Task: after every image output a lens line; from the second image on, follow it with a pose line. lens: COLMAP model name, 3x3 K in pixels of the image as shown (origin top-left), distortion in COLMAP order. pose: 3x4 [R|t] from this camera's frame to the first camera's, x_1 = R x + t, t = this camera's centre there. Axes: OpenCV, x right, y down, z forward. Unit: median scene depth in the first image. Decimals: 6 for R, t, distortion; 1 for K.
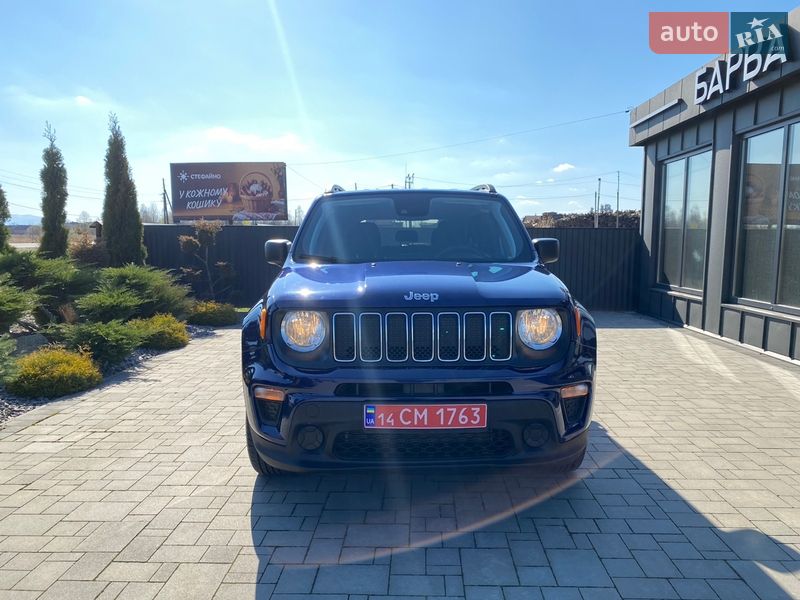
lens RADIAL K [[610.7, 0, 400.0], [0, 610.7, 300.0], [0, 0, 1]] dist [0.046132, -0.055351]
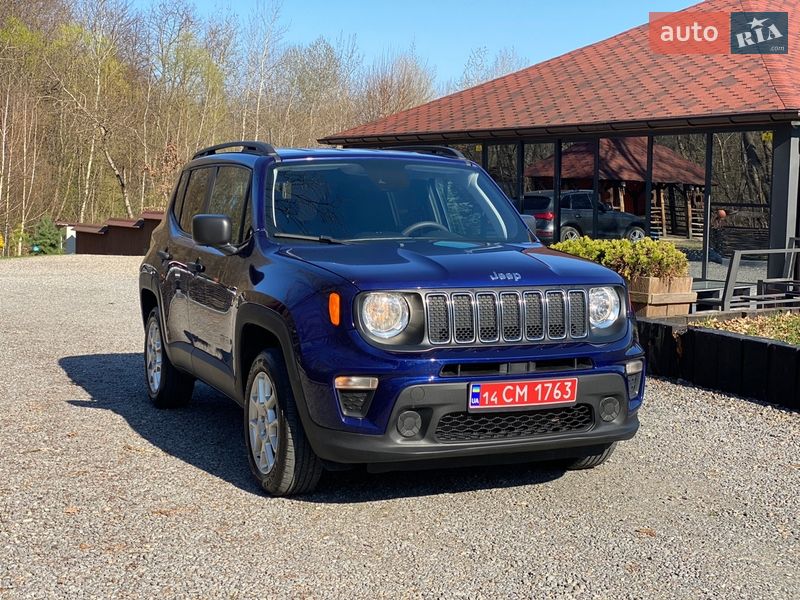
lens RADIAL K [[1190.5, 0, 402.9], [0, 1190.5, 290.7], [0, 0, 1]] dist [0.140100, -0.071592]
pose [[0.924145, -0.016236, 0.381698, -0.726459], [0.025839, 0.999465, -0.020046, 0.044299], [-0.381168, 0.028388, 0.924070, -0.612455]]
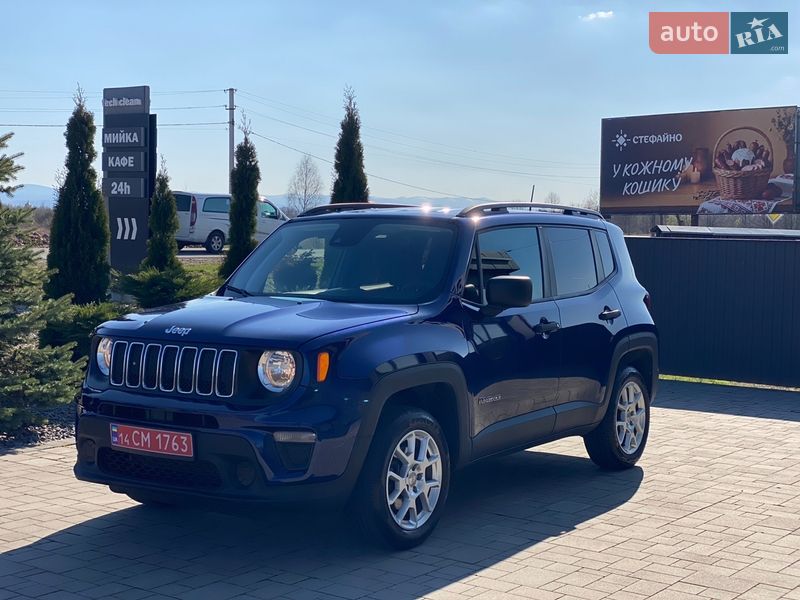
lens RADIAL K [[1190.5, 0, 402.9], [0, 1190.5, 290.7], [0, 0, 1]] dist [0.140100, -0.071592]
pose [[0.818075, 0.038837, -0.573799, 1.311664], [-0.072197, 0.996760, -0.035467, -0.024931], [0.570562, 0.070441, 0.818228, -0.409700]]
